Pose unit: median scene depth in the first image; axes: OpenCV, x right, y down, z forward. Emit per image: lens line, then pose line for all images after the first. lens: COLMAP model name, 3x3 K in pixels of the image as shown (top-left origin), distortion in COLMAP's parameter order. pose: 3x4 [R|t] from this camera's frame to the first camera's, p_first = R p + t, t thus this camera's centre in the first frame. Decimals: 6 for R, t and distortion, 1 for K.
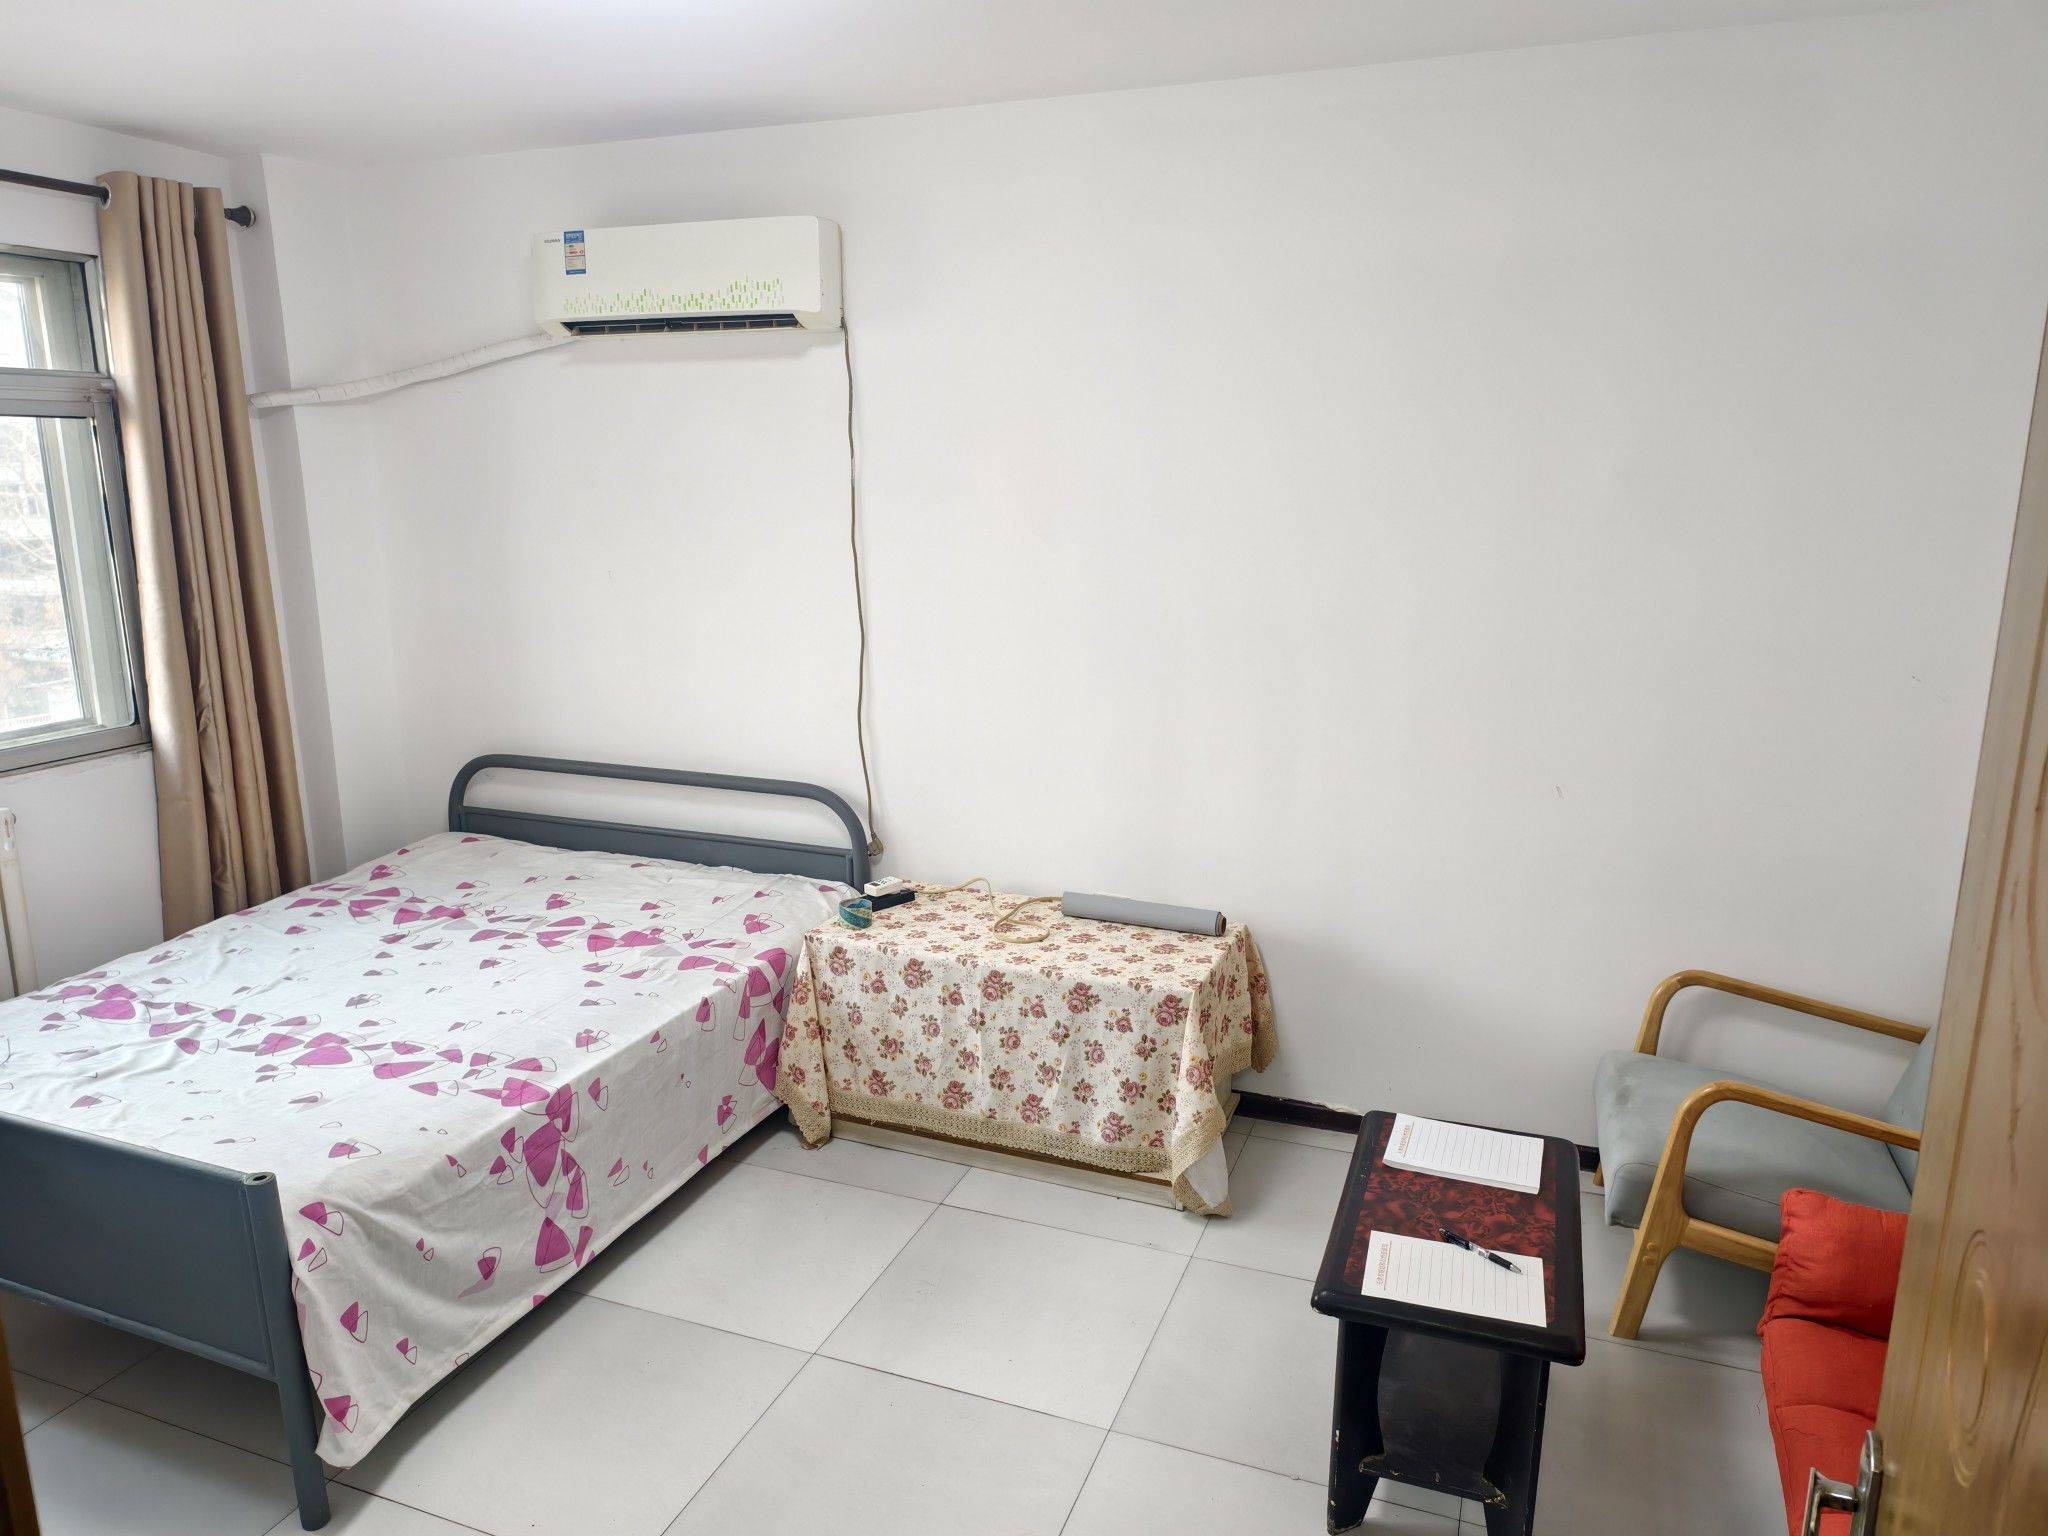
lens RADIAL K [[1382.6, 0, 1021.3], [0, 1382.6, 769.5], [0, 0, 1]] dist [0.012669, -0.020029]
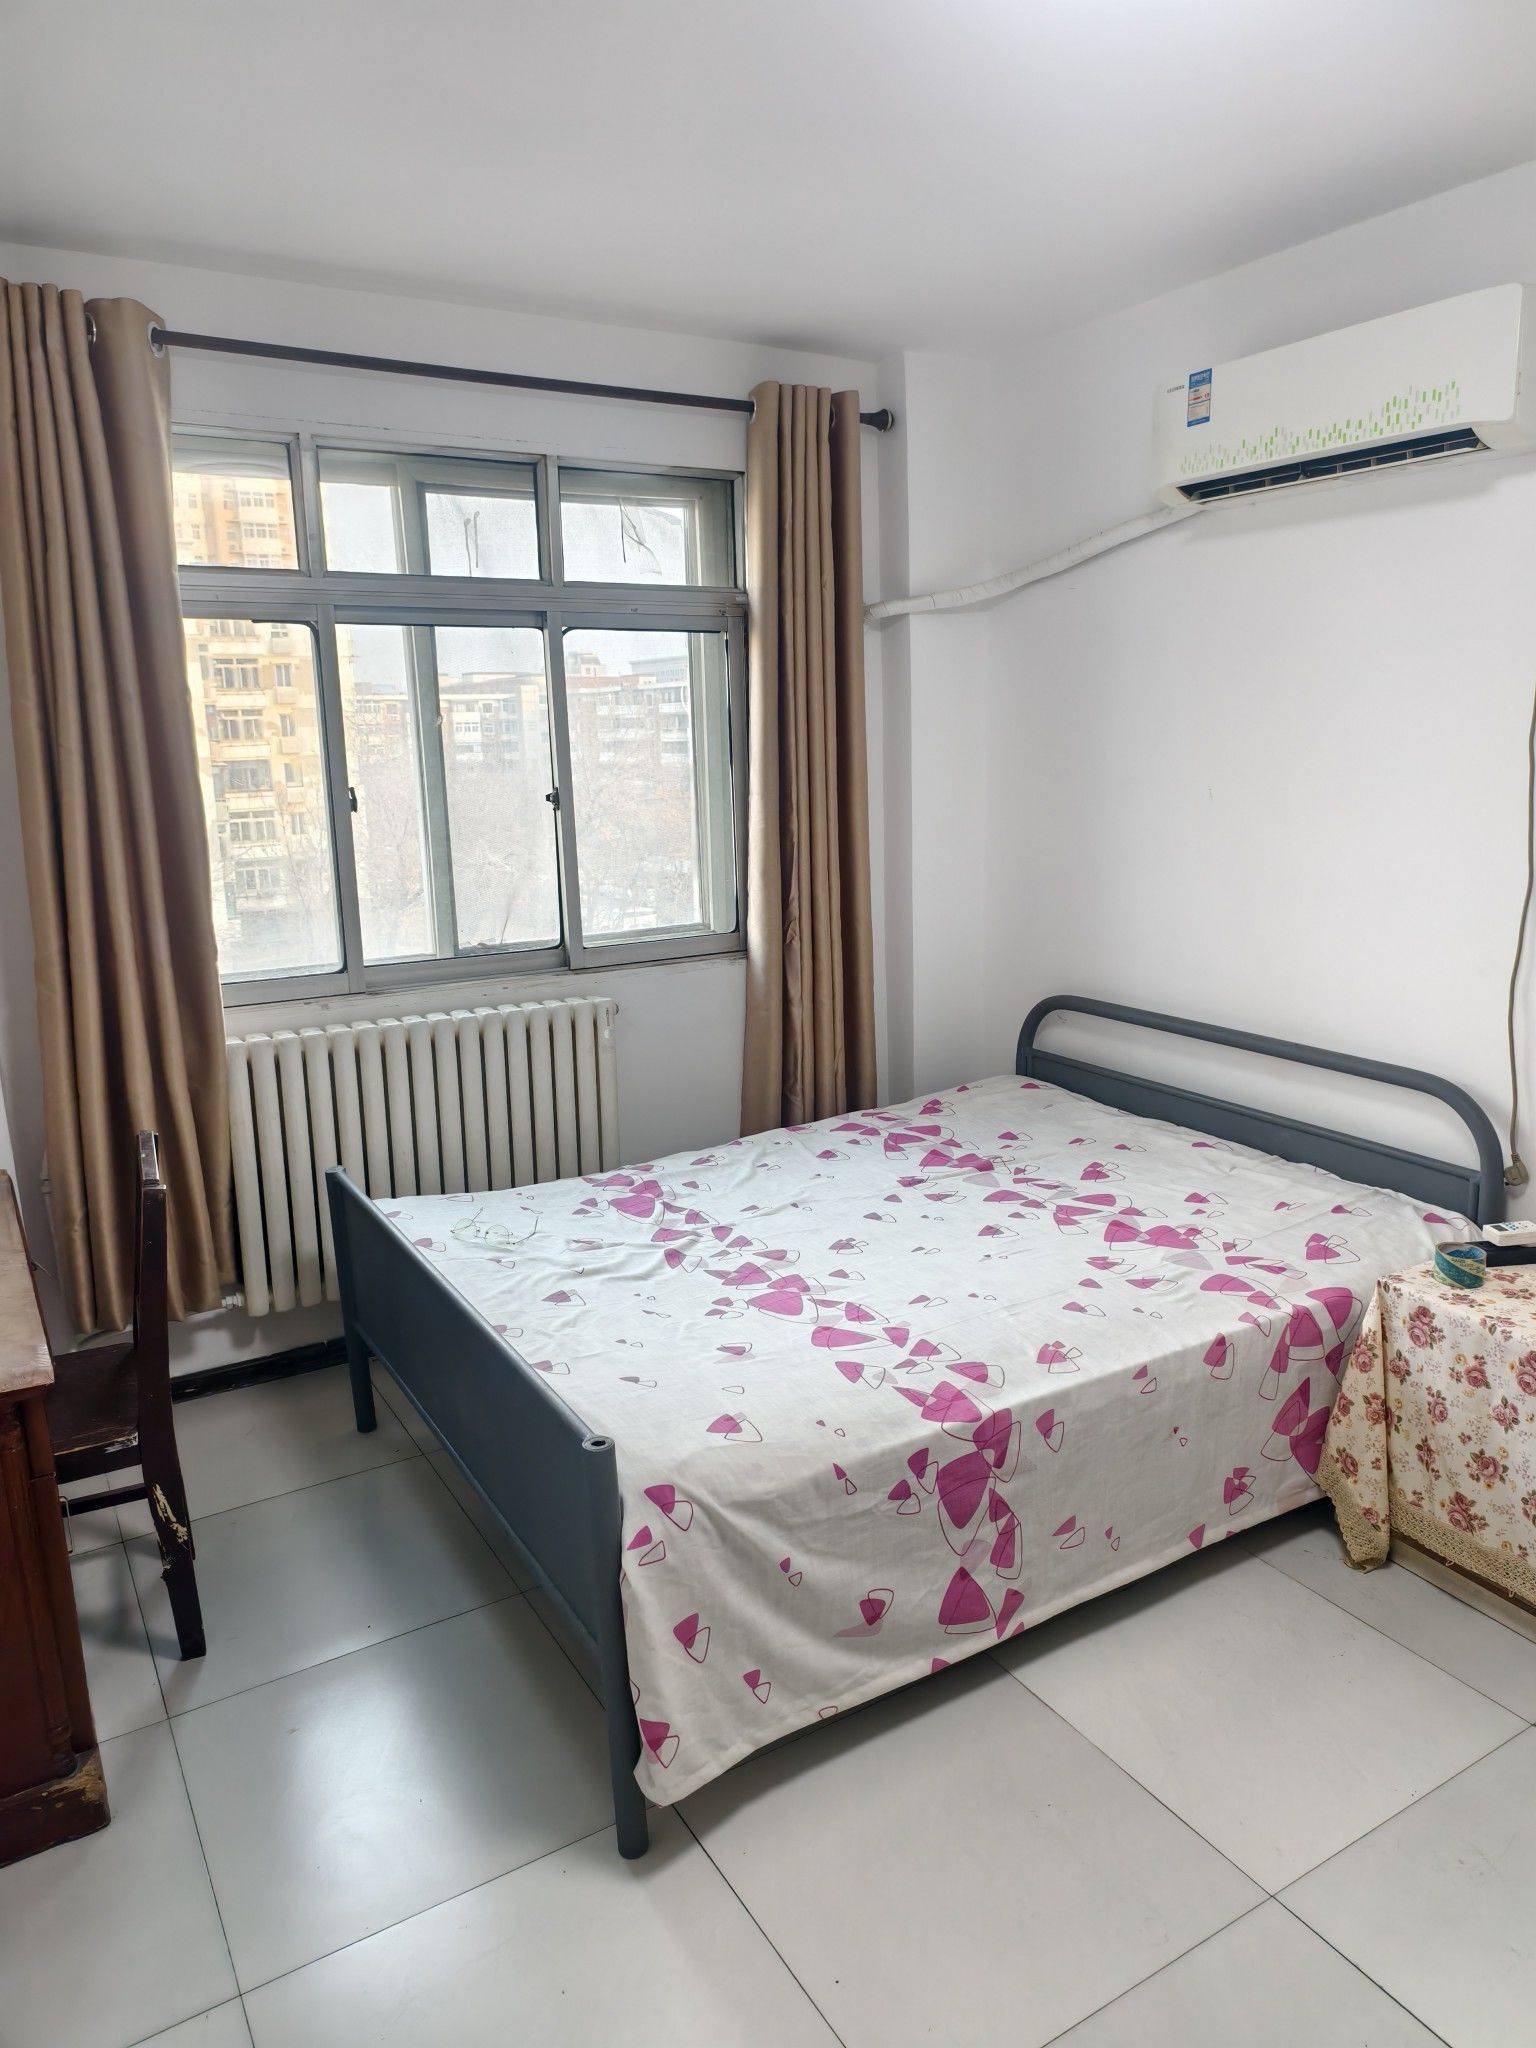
lens RADIAL K [[1382.6, 0, 800.1], [0, 1382.6, 1013.6], [0, 0, 1]] dist [0.012669, -0.020029]
pose [[0.793848, 0.105354, -0.598920, 0.022707], [-0.111426, 0.993404, 0.027054, -0.004730], [0.597820, 0.045258, 0.800352, 0.223493]]
